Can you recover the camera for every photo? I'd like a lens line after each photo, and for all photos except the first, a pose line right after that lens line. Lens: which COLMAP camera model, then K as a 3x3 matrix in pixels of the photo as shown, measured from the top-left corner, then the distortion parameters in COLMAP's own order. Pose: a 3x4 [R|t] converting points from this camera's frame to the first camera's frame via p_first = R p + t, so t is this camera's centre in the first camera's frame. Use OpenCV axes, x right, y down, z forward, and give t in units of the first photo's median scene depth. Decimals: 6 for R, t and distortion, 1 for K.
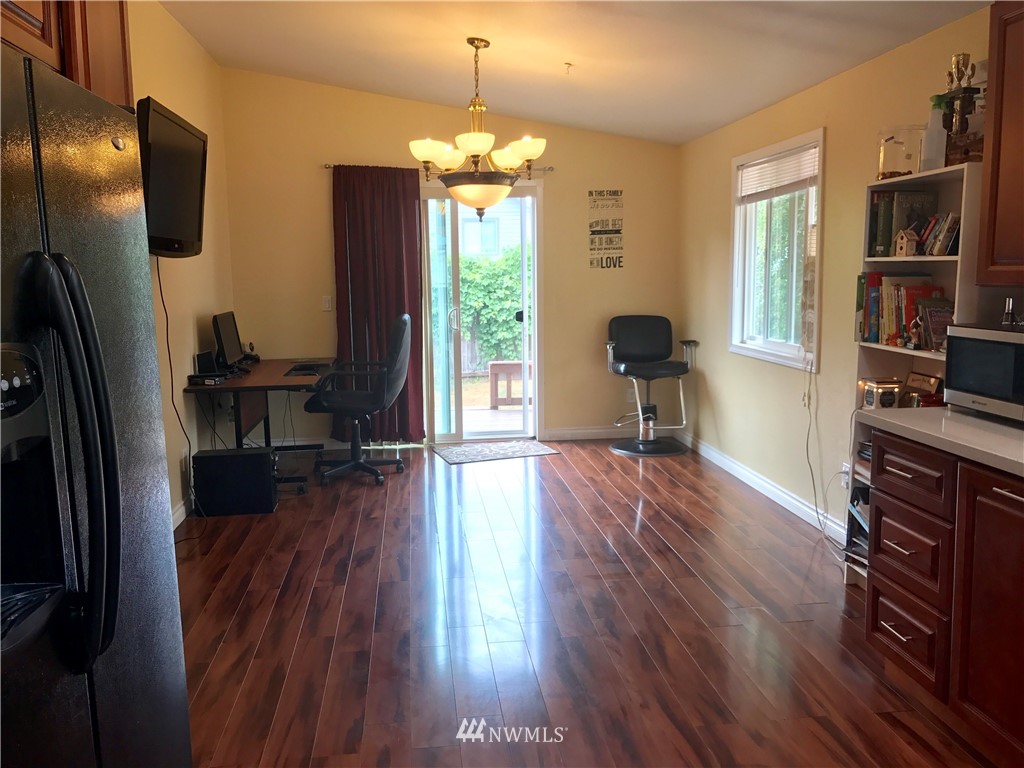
lens RADIAL K [[841.5, 0, 515.8], [0, 841.5, 385.6], [0, 0, 1]] dist [0.123859, -0.273235]
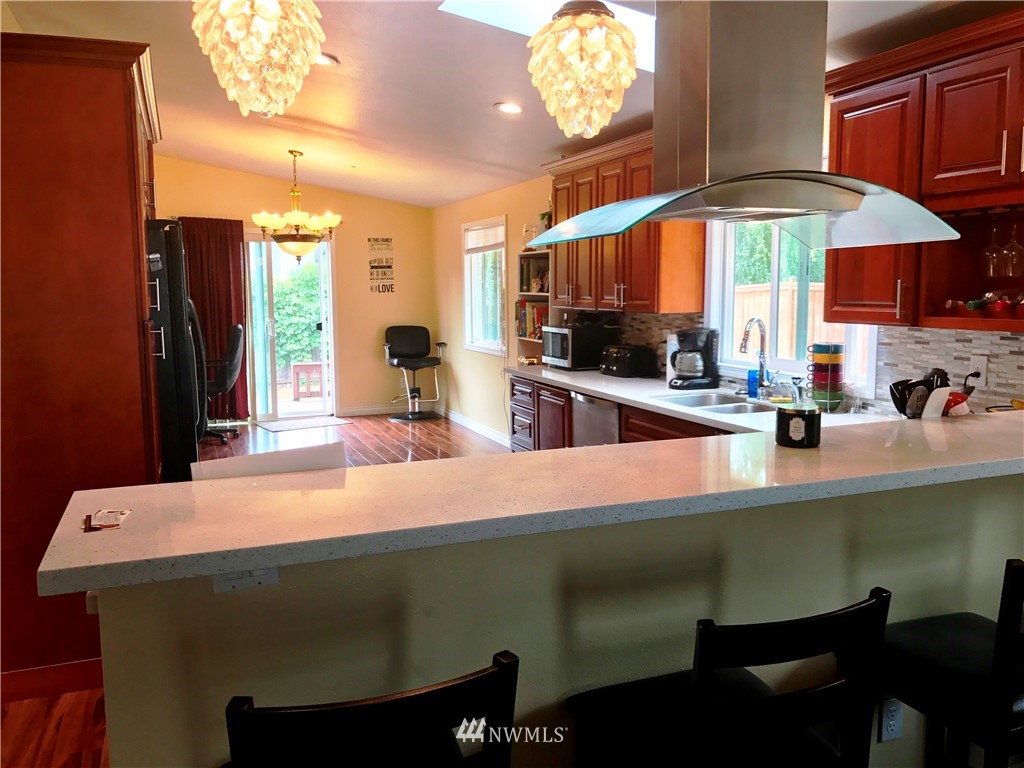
lens RADIAL K [[841.5, 0, 515.8], [0, 841.5, 385.6], [0, 0, 1]] dist [0.123859, -0.273235]
pose [[0.966765, -0.022708, 0.254657, -0.042995], [0.027683, 0.999489, -0.015971, 0.048087], [-0.254164, 0.022490, 0.966900, -0.445827]]
